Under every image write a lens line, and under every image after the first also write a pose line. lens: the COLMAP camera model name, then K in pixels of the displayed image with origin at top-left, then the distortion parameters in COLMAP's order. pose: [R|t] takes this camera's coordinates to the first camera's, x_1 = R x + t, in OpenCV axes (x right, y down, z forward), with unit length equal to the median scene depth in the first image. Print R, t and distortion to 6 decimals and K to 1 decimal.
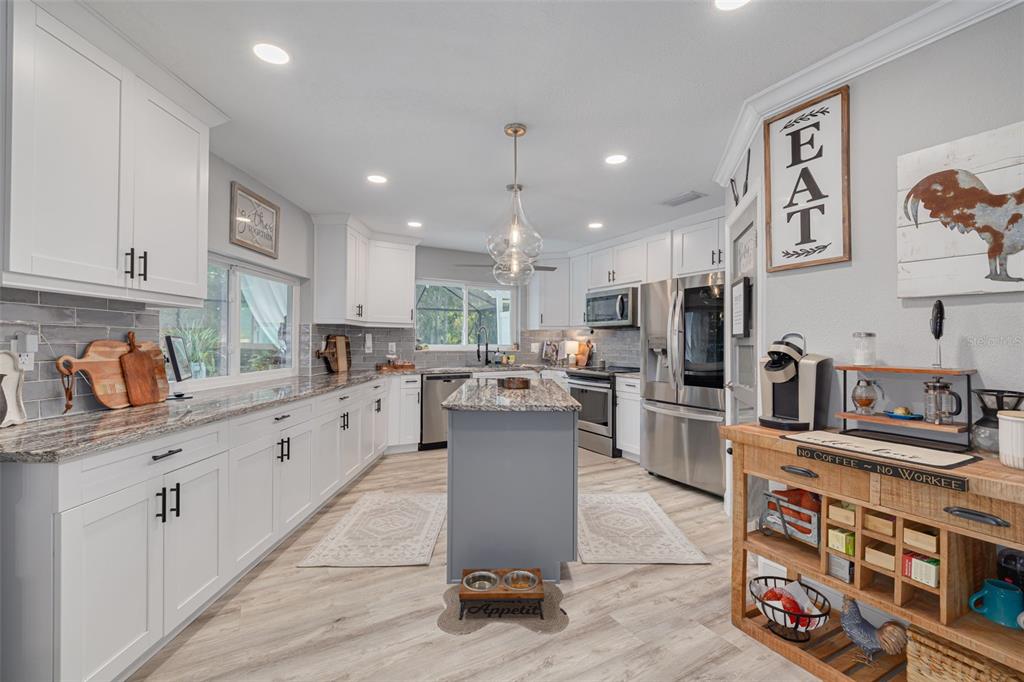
lens RADIAL K [[433.3, 0, 512.0], [0, 433.3, 341.0], [0, 0, 1]] dist [-0.002082, -0.000159]
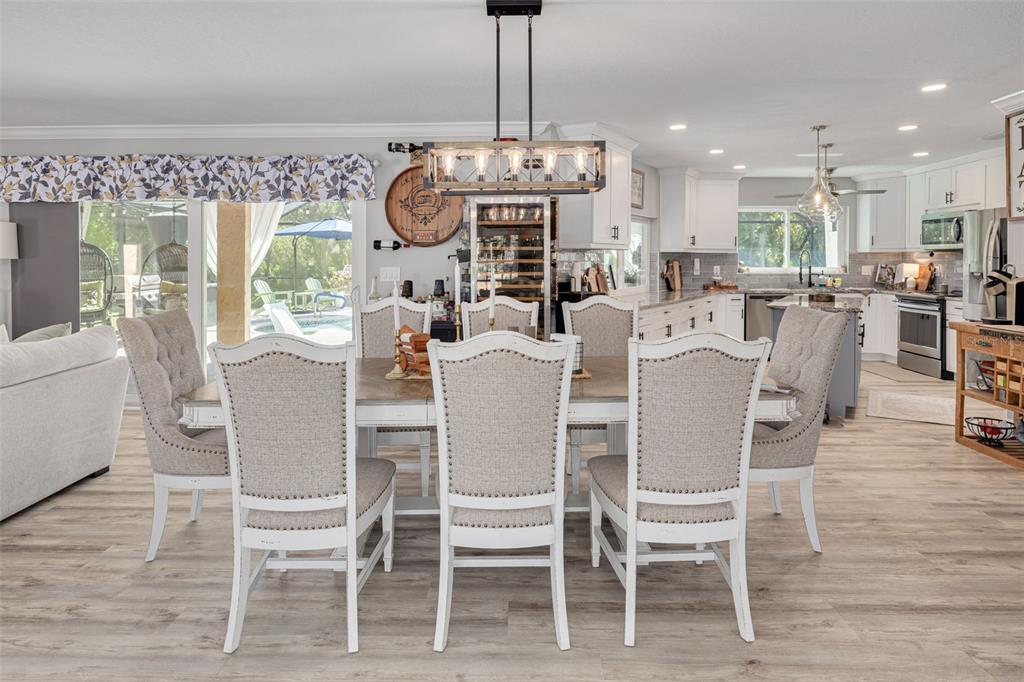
lens RADIAL K [[615.3, 0, 516.9], [0, 615.3, 272.7], [0, 0, 1]] dist [-0.006389, -0.000874]
pose [[0.861928, 0.005083, -0.507005, 0.093653], [0.007015, 0.999734, 0.021949, -0.018321], [0.506982, -0.022475, 0.861664, -0.688776]]
